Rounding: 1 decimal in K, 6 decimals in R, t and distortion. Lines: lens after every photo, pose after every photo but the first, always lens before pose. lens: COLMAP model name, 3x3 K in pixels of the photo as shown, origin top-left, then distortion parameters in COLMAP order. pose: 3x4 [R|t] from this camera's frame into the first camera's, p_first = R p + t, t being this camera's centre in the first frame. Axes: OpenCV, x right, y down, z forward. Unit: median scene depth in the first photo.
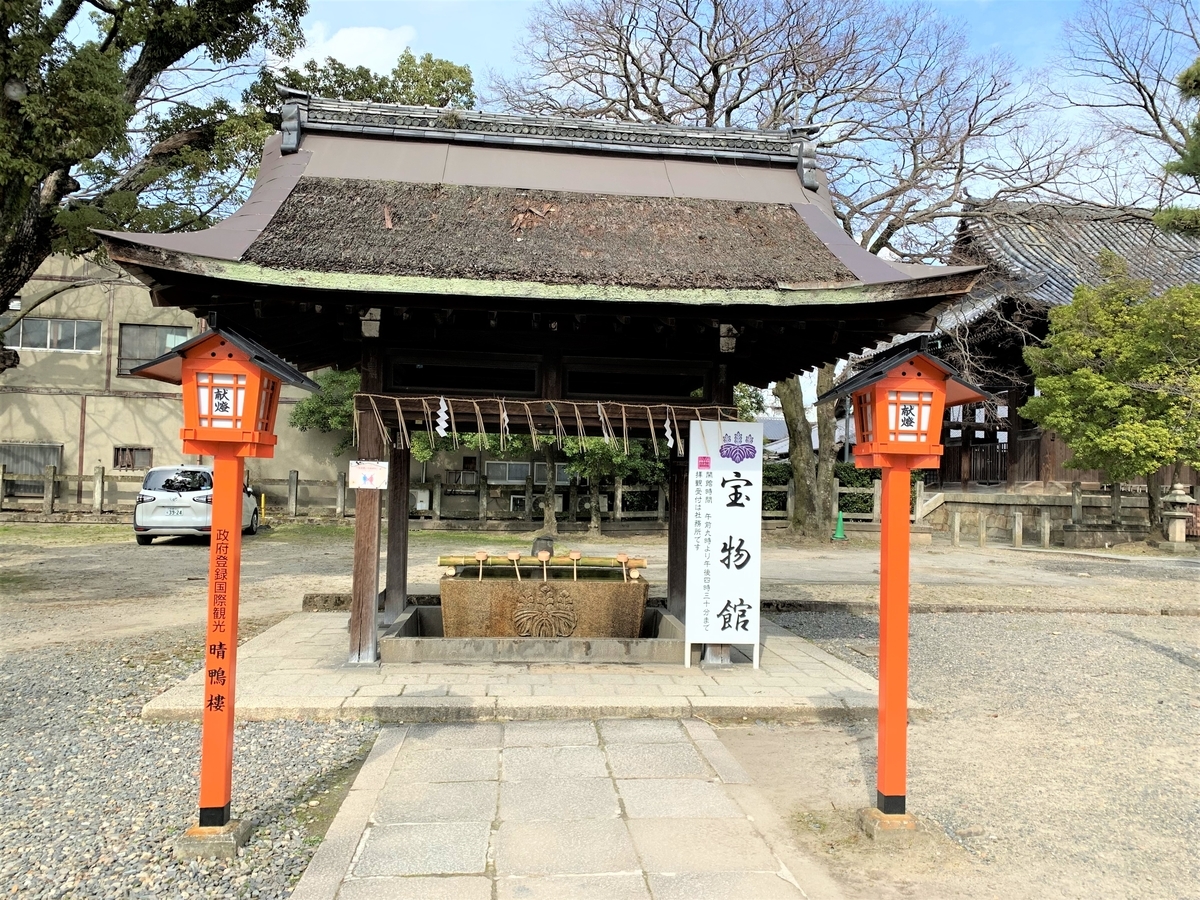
lens RADIAL K [[910.1, 0, 600.0], [0, 910.1, 450.0], [0, 0, 1]] dist [0.001790, 0.000467]
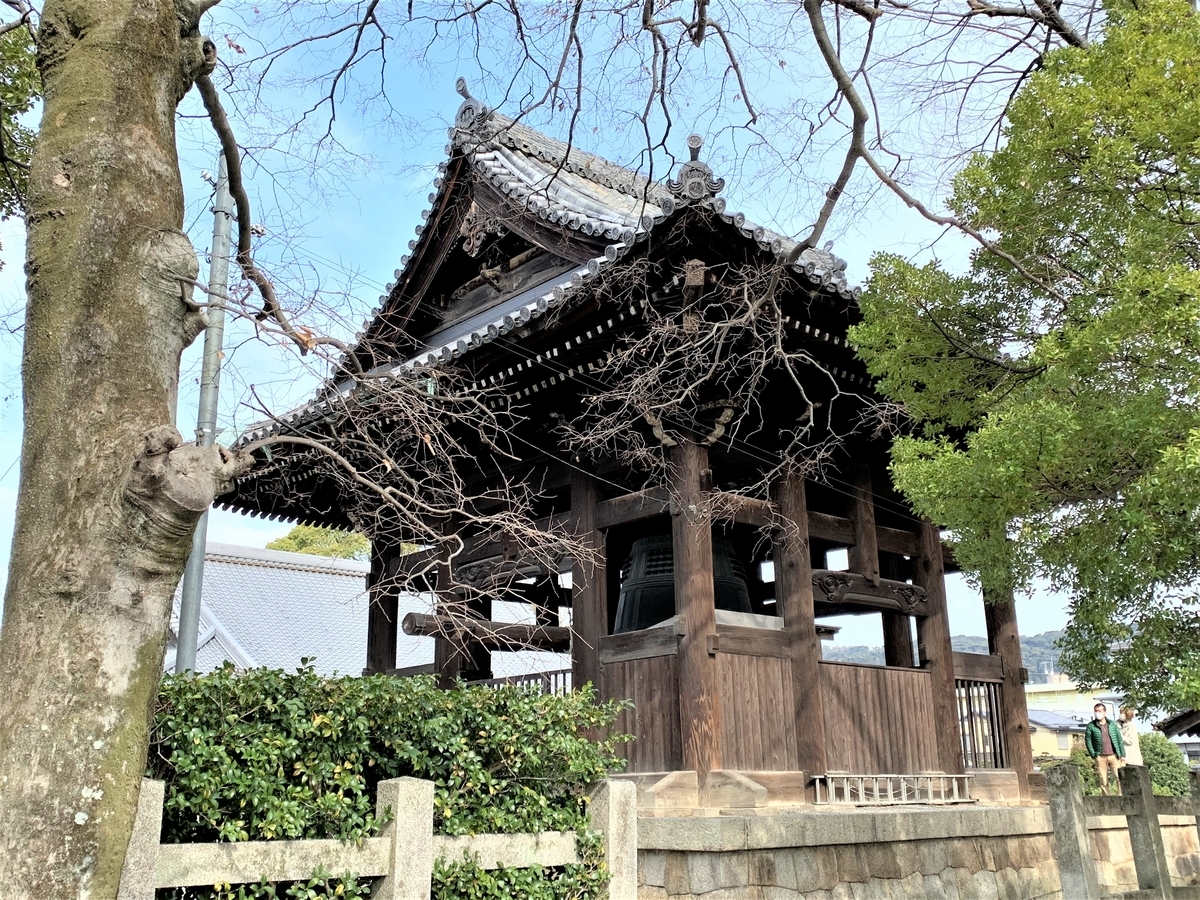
lens RADIAL K [[1237.7, 0, 600.0], [0, 1237.7, 450.0], [0, 0, 1]] dist [0.003082, -0.002362]
pose [[0.800421, 0.123596, 0.586558, 0.200231], [0.013211, 0.974638, -0.223398, 0.025417], [-0.599292, 0.186562, 0.778488, 0.807754]]
